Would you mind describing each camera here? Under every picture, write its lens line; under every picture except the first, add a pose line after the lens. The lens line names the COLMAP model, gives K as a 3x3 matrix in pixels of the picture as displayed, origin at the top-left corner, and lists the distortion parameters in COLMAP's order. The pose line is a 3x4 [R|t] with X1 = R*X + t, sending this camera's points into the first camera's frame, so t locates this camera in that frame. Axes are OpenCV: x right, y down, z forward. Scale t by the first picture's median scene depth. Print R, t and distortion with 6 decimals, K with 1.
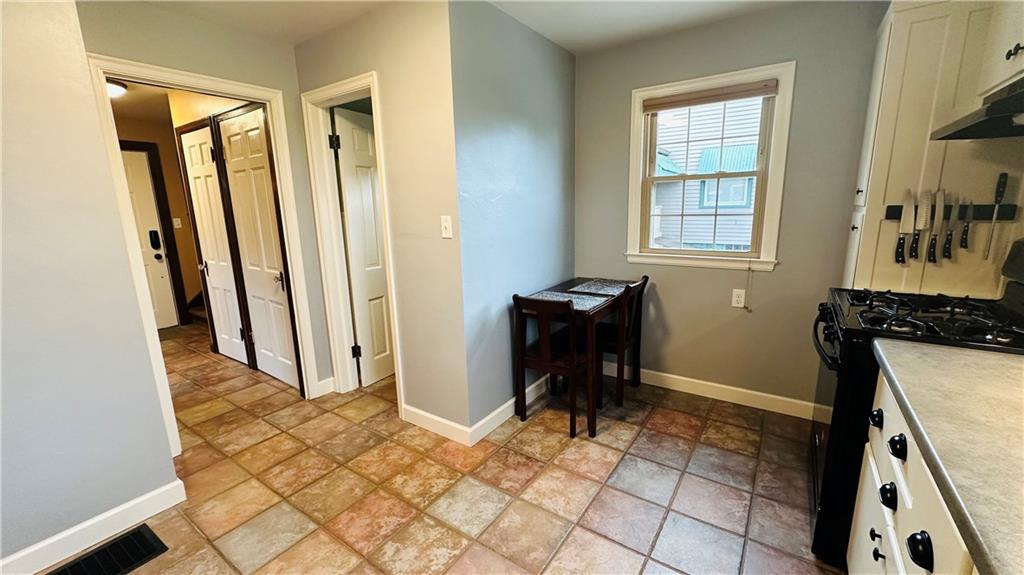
lens RADIAL K [[407.4, 0, 512.2], [0, 407.4, 285.7], [0, 0, 1]] dist [-0.002865, 0.000873]
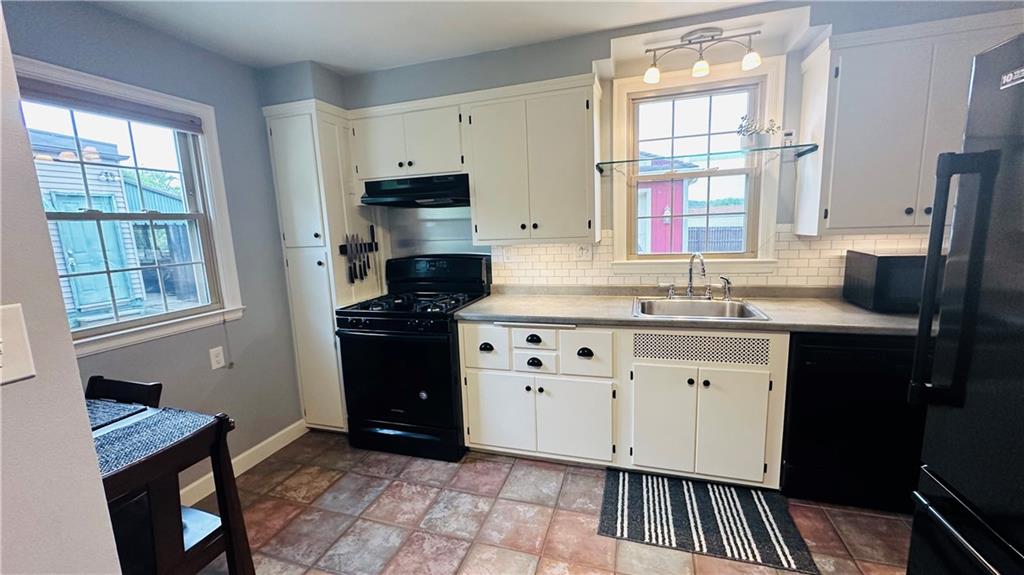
lens RADIAL K [[407.4, 0, 511.7], [0, 407.4, 287.1], [0, 0, 1]] dist [-0.002865, 0.000873]
pose [[-0.293539, -0.108605, 0.949758, -0.496238], [0.233121, 0.955398, 0.181300, -0.142881], [-0.927086, 0.274627, -0.255129, 0.692364]]
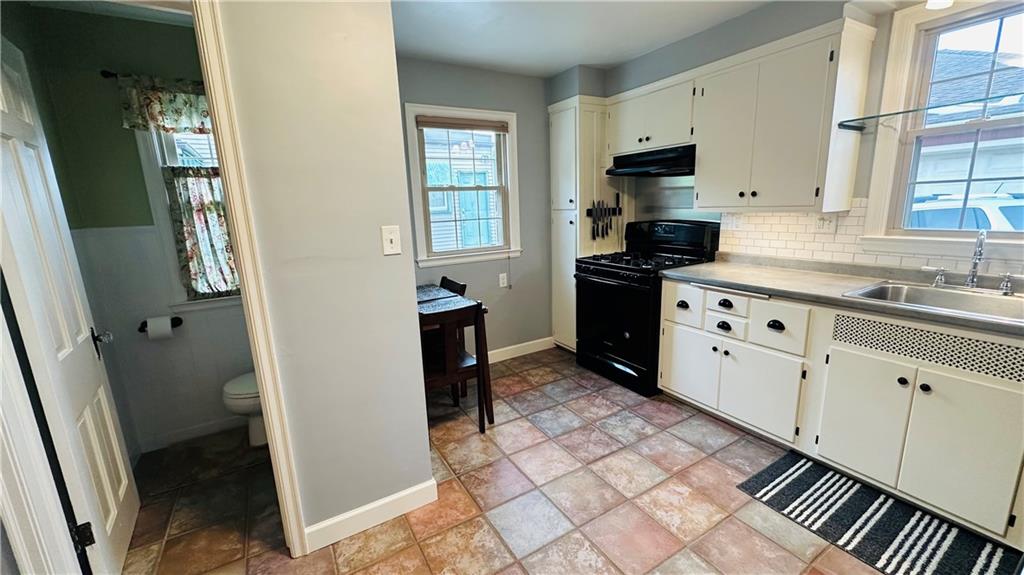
lens RADIAL K [[407.4, 0, 511.5], [0, 407.4, 286.8], [0, 0, 1]] dist [-0.002865, 0.000873]
pose [[0.418458, -0.173364, 0.891537, -0.727277], [0.202474, 0.974717, 0.094504, -0.080307], [-0.885380, 0.140967, 0.442979, 0.444361]]
